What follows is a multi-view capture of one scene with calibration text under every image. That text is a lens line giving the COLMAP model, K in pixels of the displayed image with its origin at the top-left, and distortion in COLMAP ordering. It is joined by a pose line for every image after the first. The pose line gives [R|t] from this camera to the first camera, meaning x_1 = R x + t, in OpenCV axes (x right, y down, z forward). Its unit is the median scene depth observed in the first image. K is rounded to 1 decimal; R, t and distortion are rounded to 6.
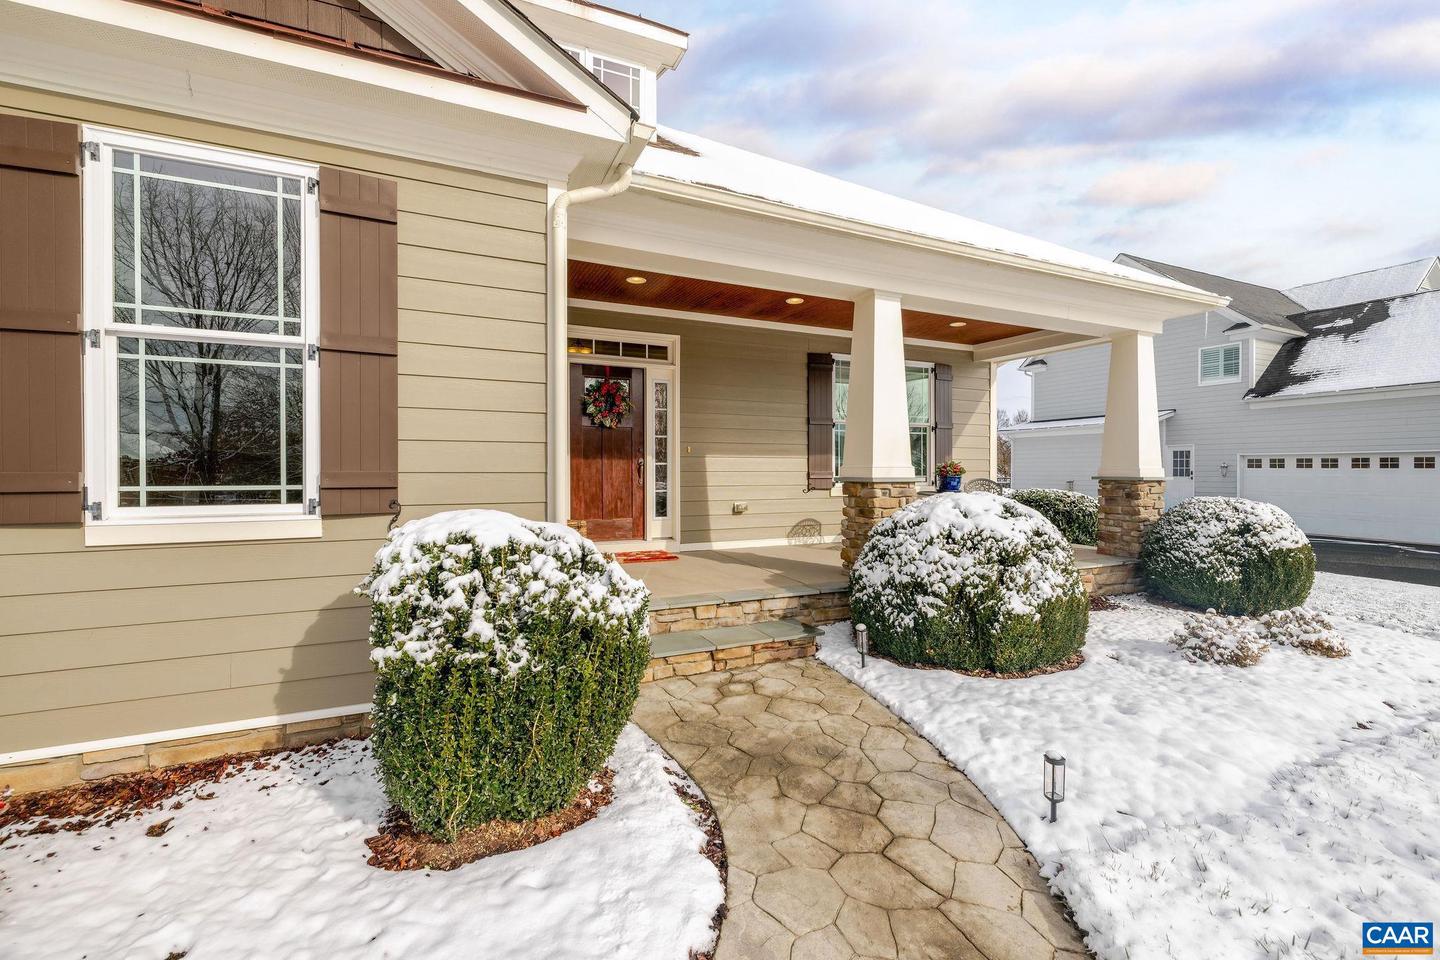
lens RADIAL K [[620.4, 0, 712.2], [0, 620.4, 464.4], [0, 0, 1]] dist [0.002585, 0.000106]
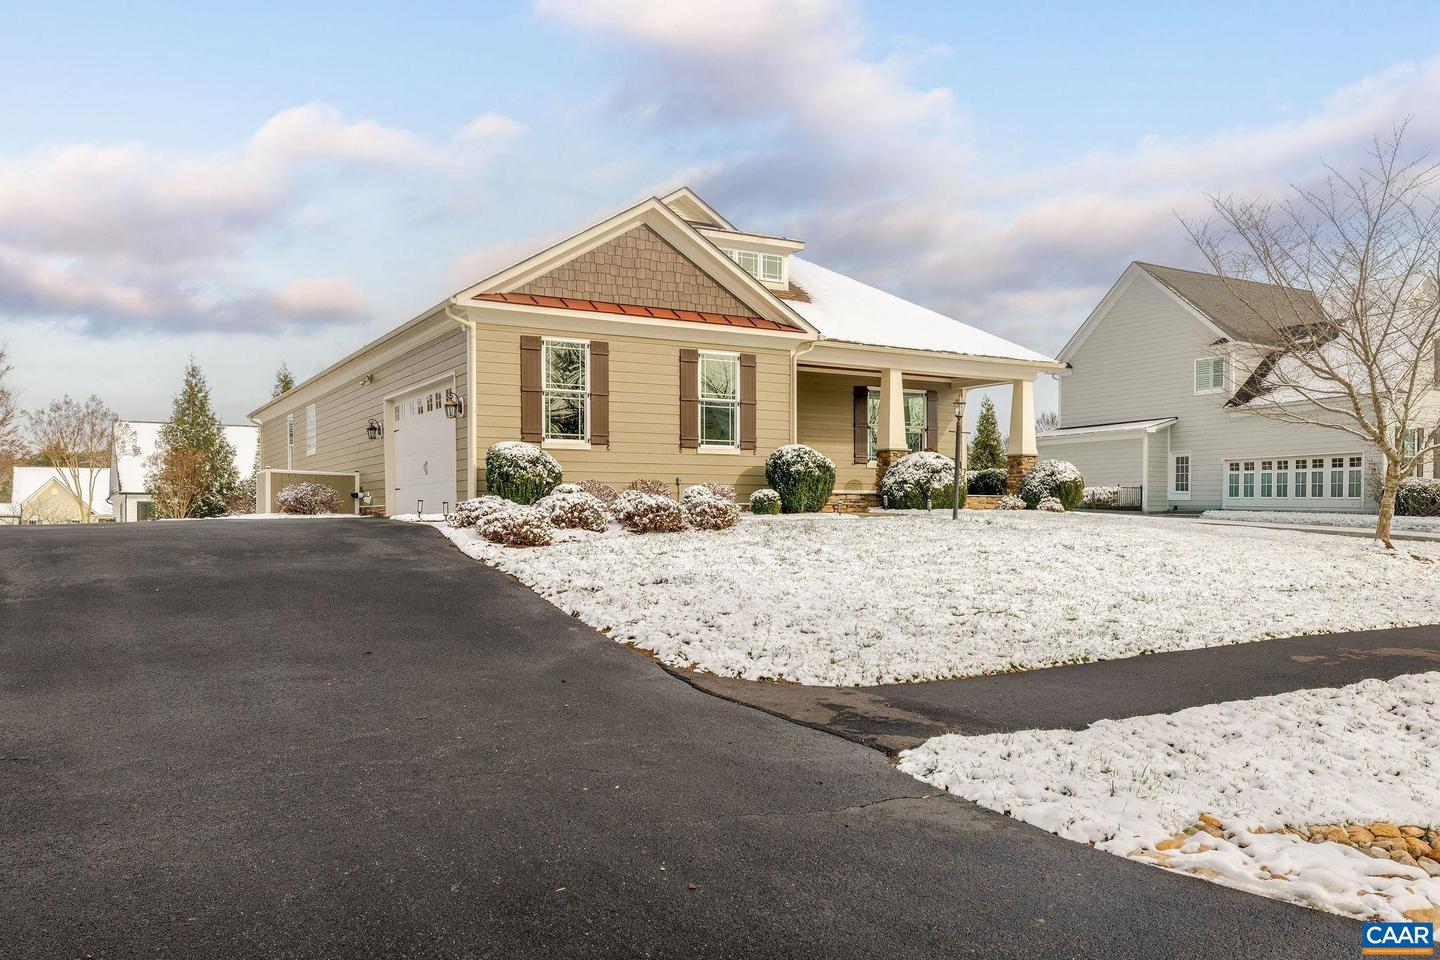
lens RADIAL K [[995.1, 0, 721.3], [0, 995.1, 493.2], [0, 0, 1]] dist [0.006928, -0.000105]
pose [[0.996718, 0.001112, 0.080943, -0.781253], [-0.000803, 0.999992, -0.003851, 0.235850], [-0.080946, 0.003773, 0.996711, -3.100923]]
